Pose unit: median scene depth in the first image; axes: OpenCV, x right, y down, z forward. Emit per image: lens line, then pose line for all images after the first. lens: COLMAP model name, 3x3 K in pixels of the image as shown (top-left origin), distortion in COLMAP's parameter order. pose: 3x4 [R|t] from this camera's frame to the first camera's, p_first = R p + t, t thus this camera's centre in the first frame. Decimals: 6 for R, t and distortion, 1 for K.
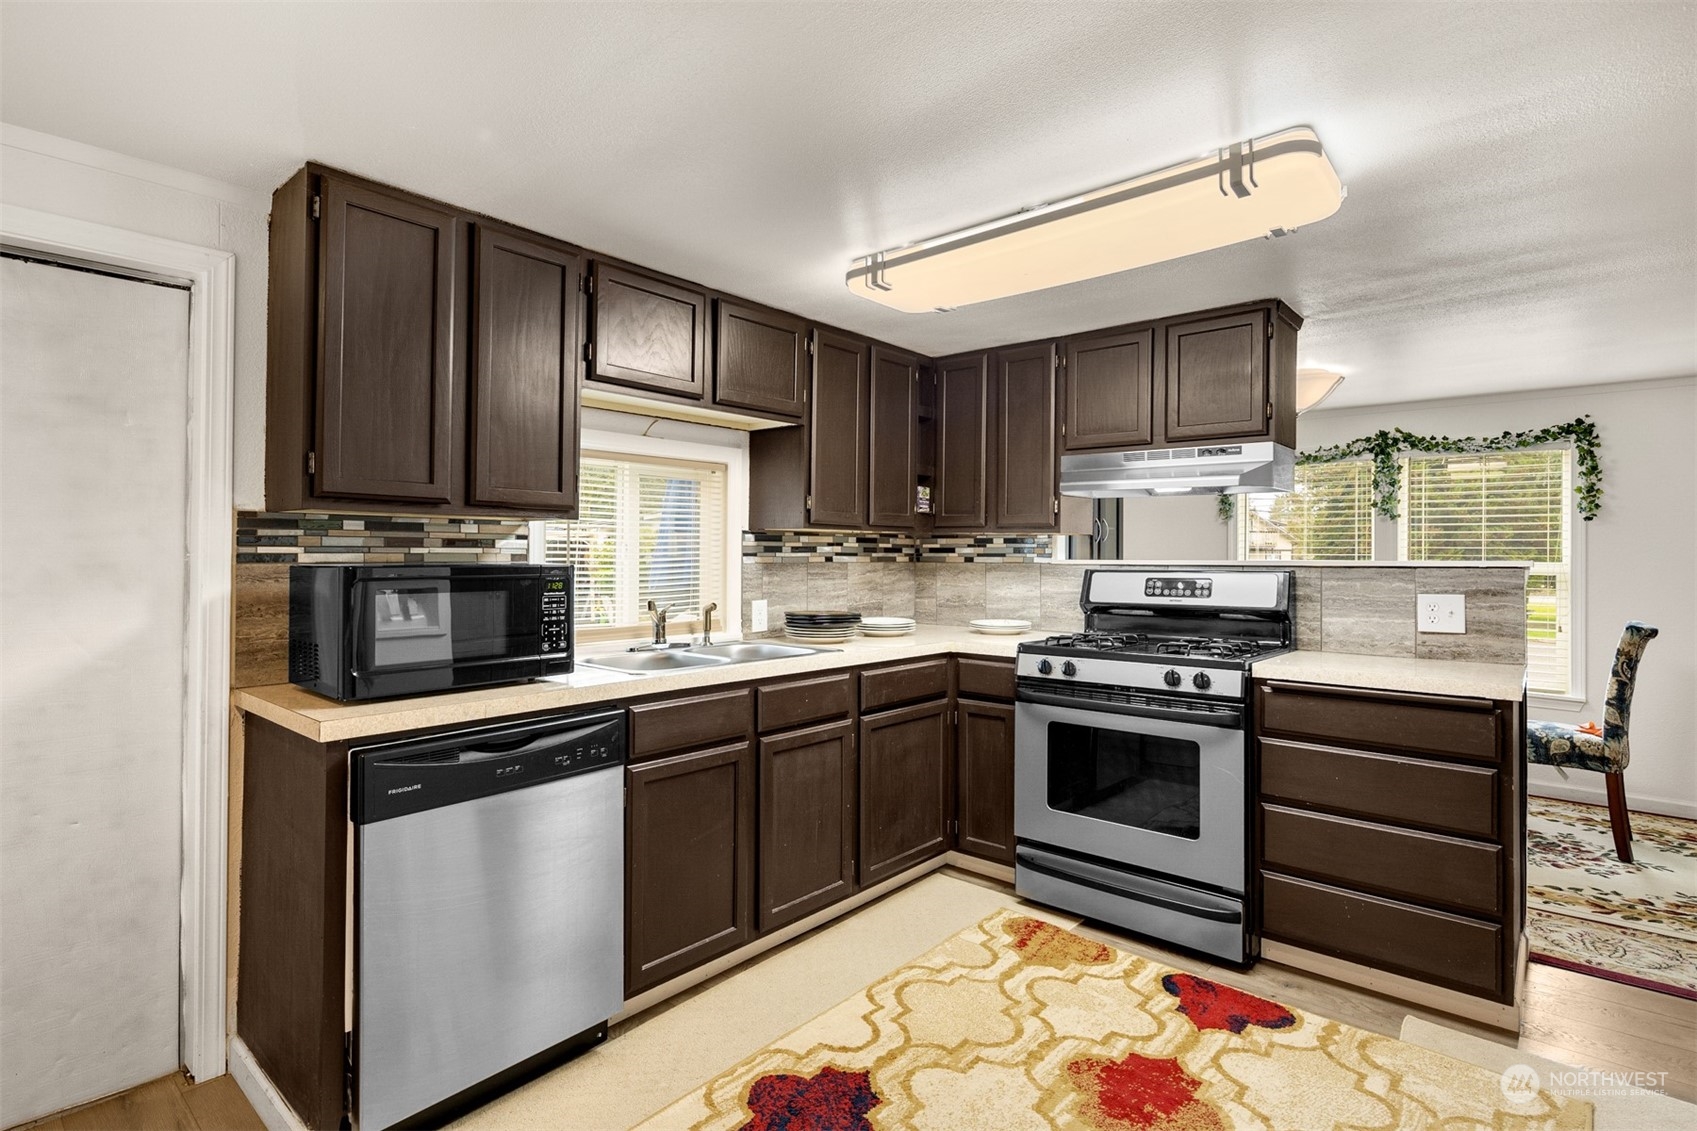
lens RADIAL K [[822.8, 0, 830.7], [0, 822.8, 543.3], [0, 0, 1]] dist [0.001174, 0.001760]
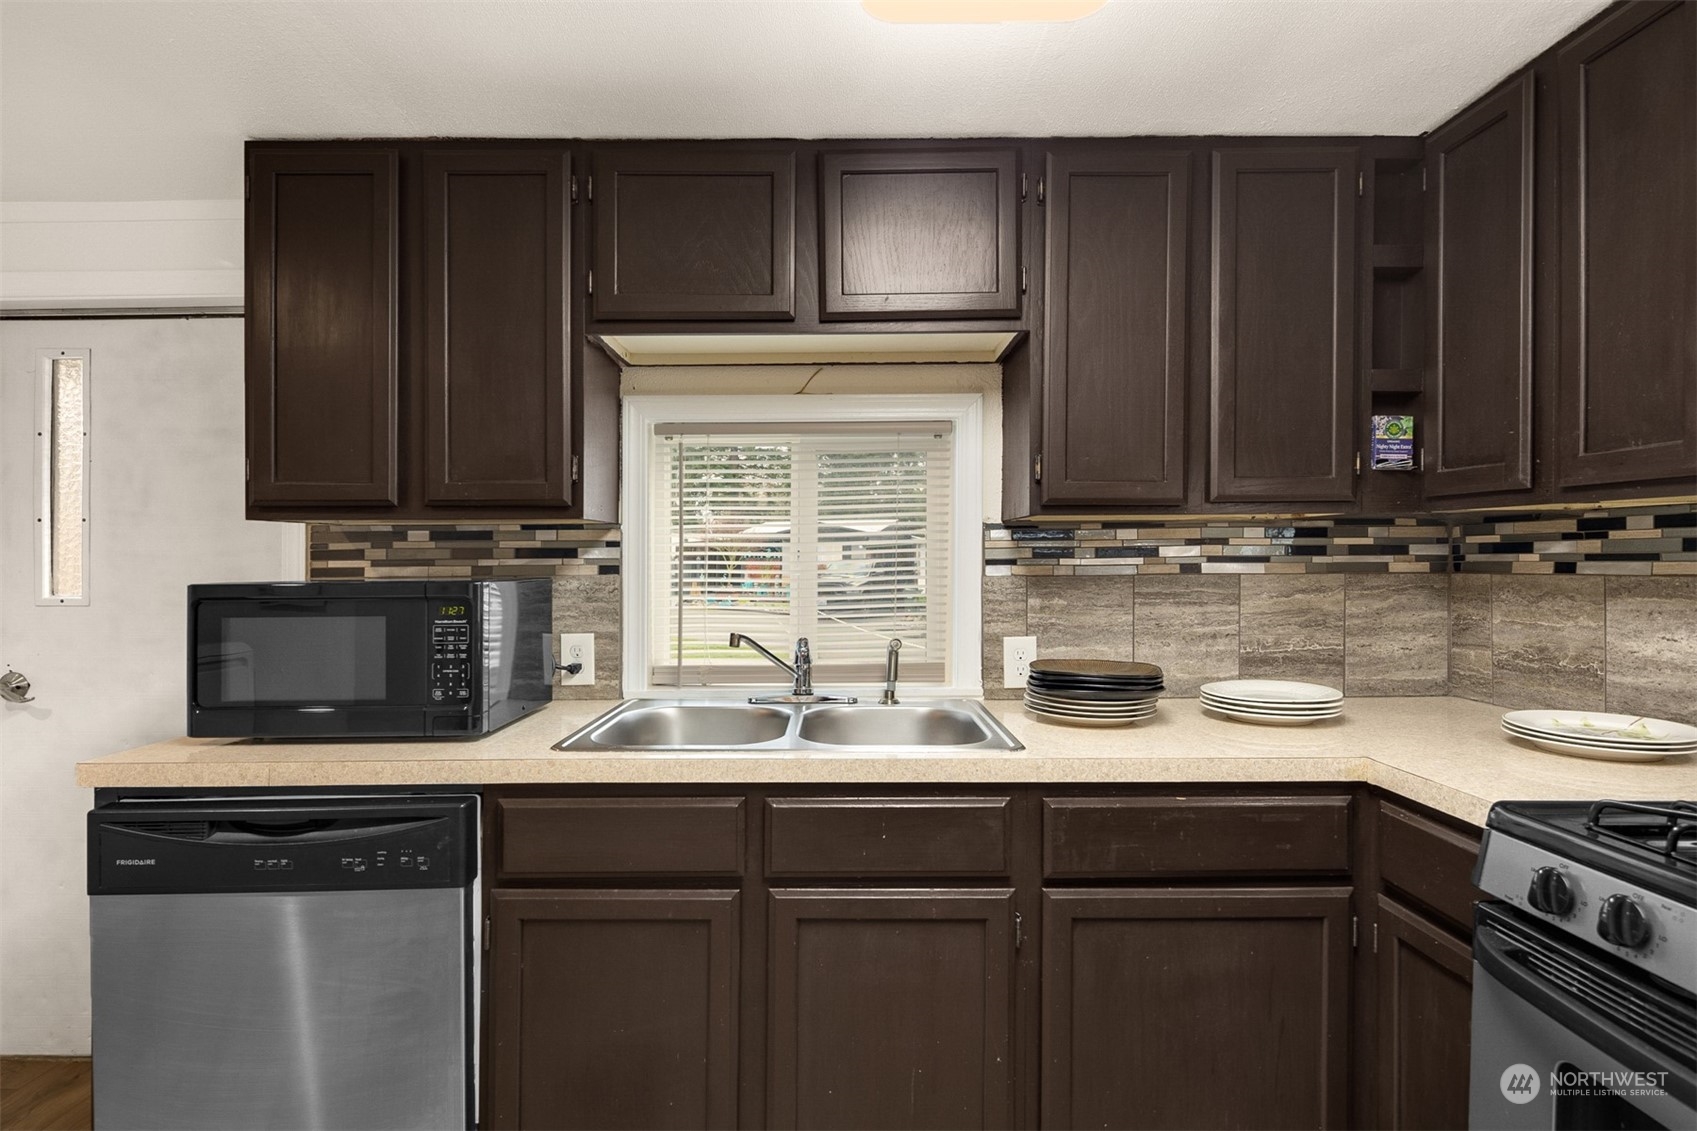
lens RADIAL K [[822.8, 0, 852.5], [0, 822.8, 555.5], [0, 0, 1]] dist [0.001174, 0.001760]
pose [[0.672464, -0.014552, -0.739987, 0.324542], [0.020456, 0.999790, -0.001072, 0.008026], [0.739847, -0.014416, 0.672620, 0.573911]]
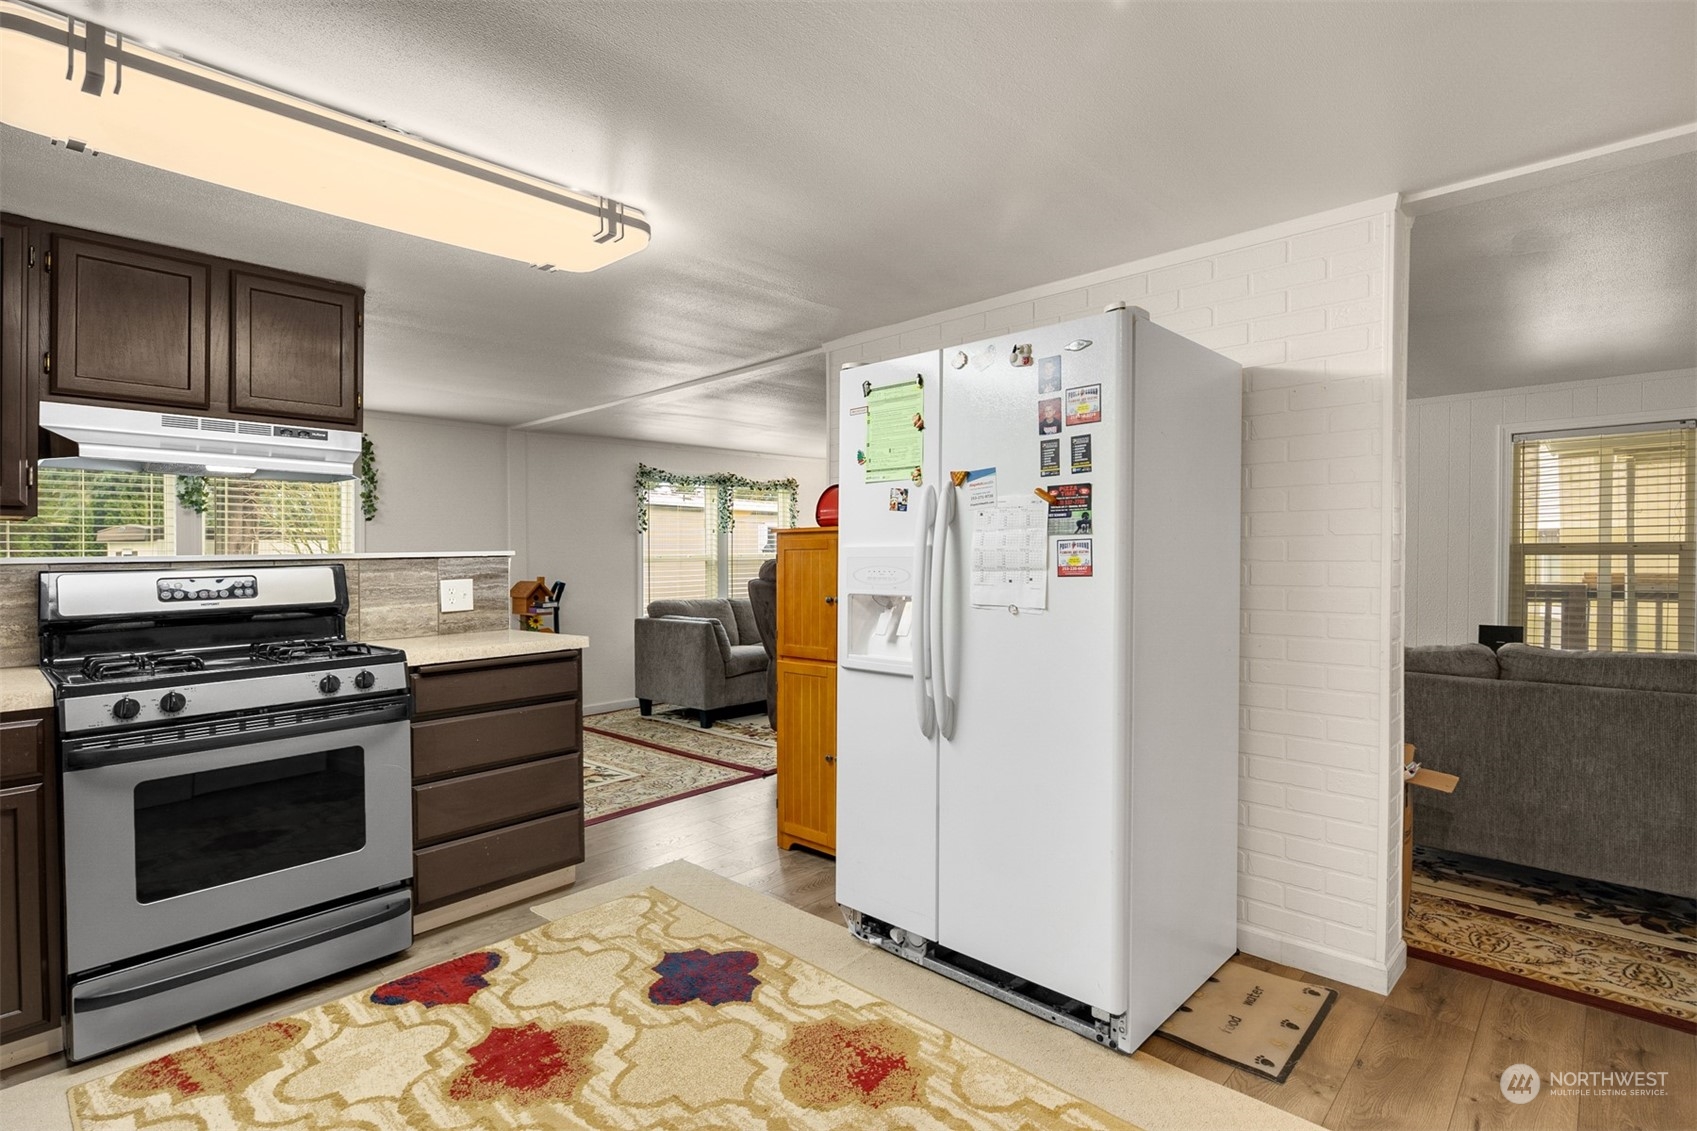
lens RADIAL K [[822.8, 0, 853.1], [0, 822.8, 569.1], [0, 0, 1]] dist [0.001174, 0.001760]
pose [[0.028124, -0.028254, 0.999205, -0.424721], [-0.007060, 0.999570, 0.028463, 0.007660], [-0.999580, -0.007855, 0.027912, 0.369950]]
